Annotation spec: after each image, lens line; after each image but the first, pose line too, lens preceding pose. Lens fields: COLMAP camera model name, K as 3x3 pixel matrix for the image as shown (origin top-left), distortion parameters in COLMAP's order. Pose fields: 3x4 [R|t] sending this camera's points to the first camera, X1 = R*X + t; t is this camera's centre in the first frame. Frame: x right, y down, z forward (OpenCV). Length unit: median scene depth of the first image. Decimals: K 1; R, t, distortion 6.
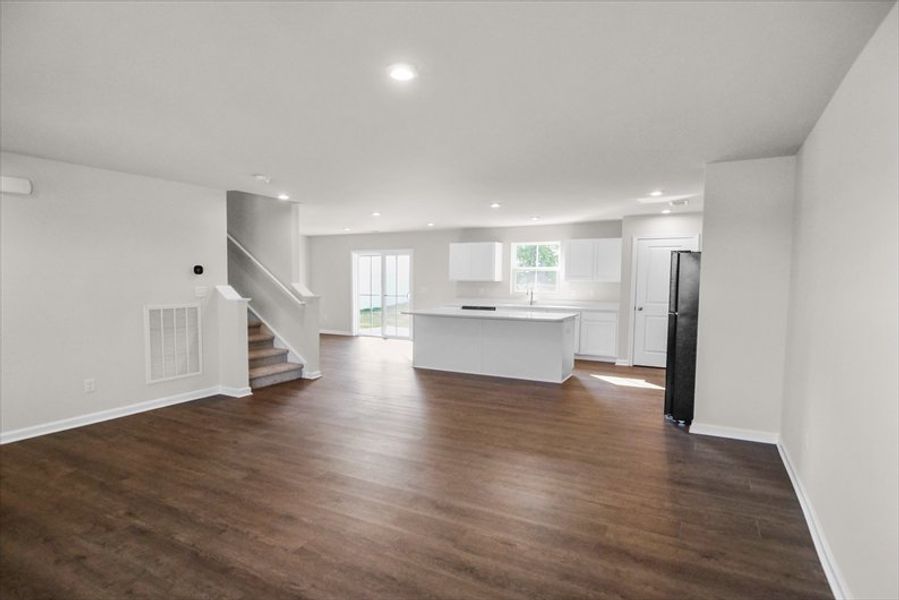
lens RADIAL K [[484.6, 0, 444.2], [0, 484.6, 313.3], [0, 0, 1]] dist [-0.005540, -0.002172]
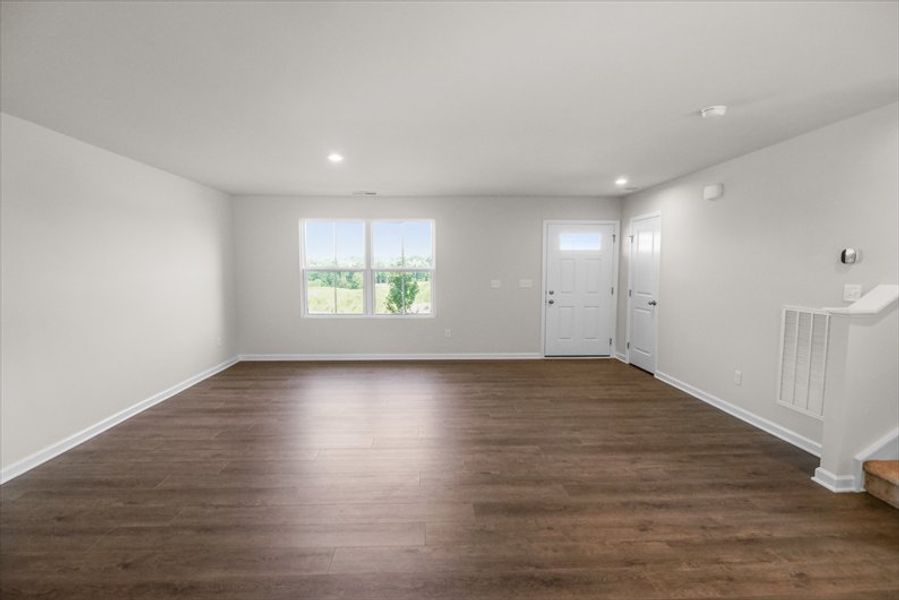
lens RADIAL K [[484.6, 0, 444.2], [0, 484.6, 313.3], [0, 0, 1]] dist [-0.005540, -0.002172]
pose [[-0.855248, 0.046003, -0.516174, 0.204719], [-0.043100, 0.986287, 0.159314, -0.080685], [0.516424, 0.158500, -0.841537, 1.081978]]
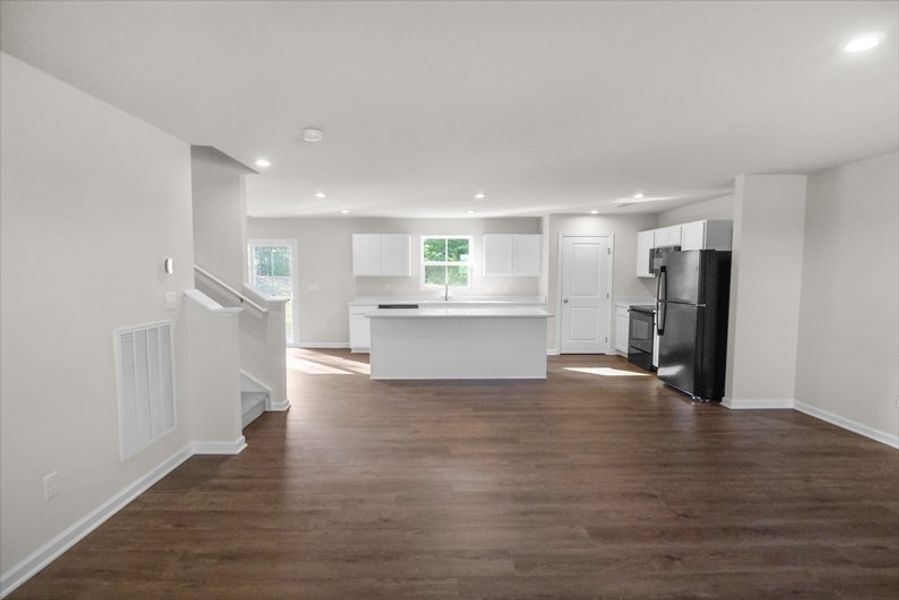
lens RADIAL K [[484.6, 0, 444.2], [0, 484.6, 313.3], [0, 0, 1]] dist [-0.005540, -0.002172]
pose [[0.867010, -0.048306, 0.495944, -0.441587], [0.041132, 0.998831, 0.025380, -0.024831], [-0.496590, -0.001606, 0.867984, 0.237410]]
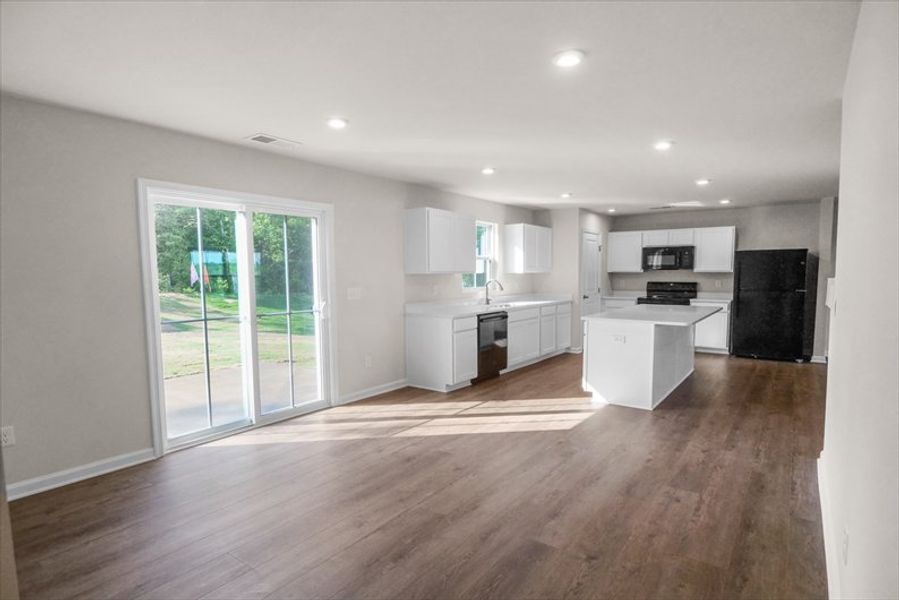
lens RADIAL K [[484.6, 0, 444.2], [0, 484.6, 313.3], [0, 0, 1]] dist [-0.005540, -0.002172]
pose [[0.147595, -0.089879, 0.984956, -0.866714], [0.080584, 0.993644, 0.078597, -0.100795], [-0.985760, 0.067772, 0.153900, 1.381646]]
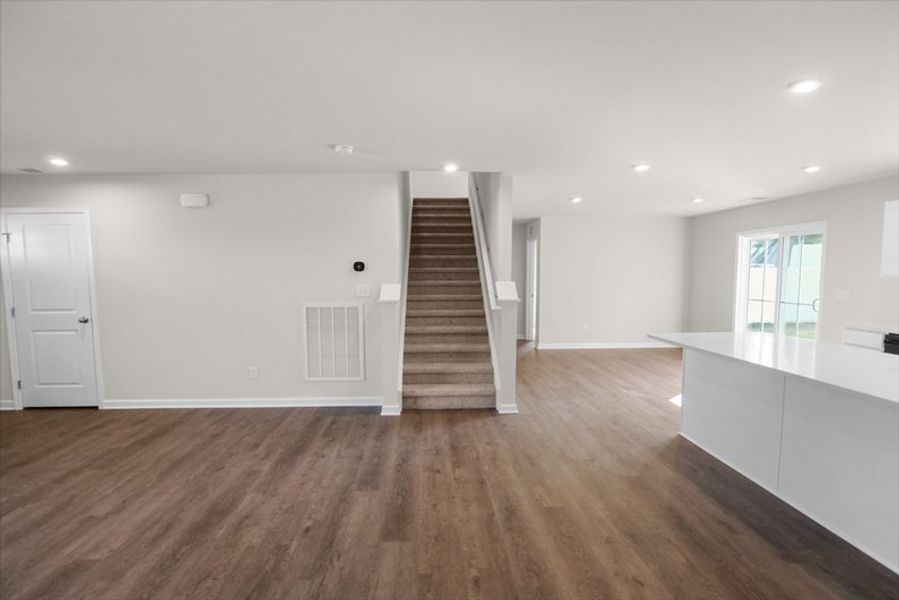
lens RADIAL K [[484.6, 0, 444.2], [0, 484.6, 313.3], [0, 0, 1]] dist [-0.005540, -0.002172]
pose [[0.514131, 0.062472, -0.855433, 0.312430], [-0.057378, 0.997615, 0.038369, -0.039511], [0.855790, 0.029356, 0.516490, 0.574542]]
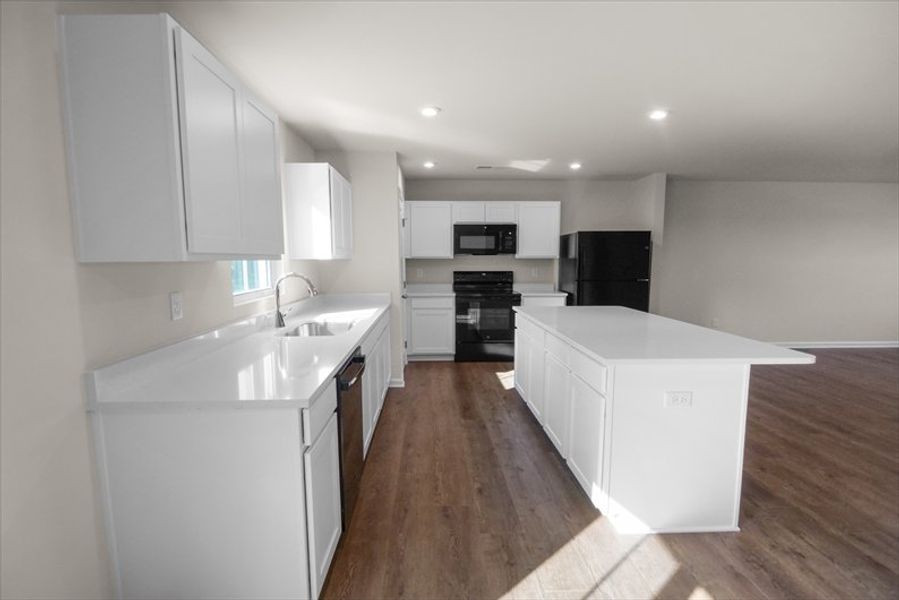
lens RADIAL K [[475.4, 0, 447.6], [0, 475.4, 328.4], [0, 0, 1]] dist [-0.019549, -0.000585]
pose [[-0.503065, -0.132431, 0.854042, -0.270891], [0.064077, 0.979755, 0.189669, -0.108906], [-0.861870, 0.150140, -0.484394, 1.547518]]
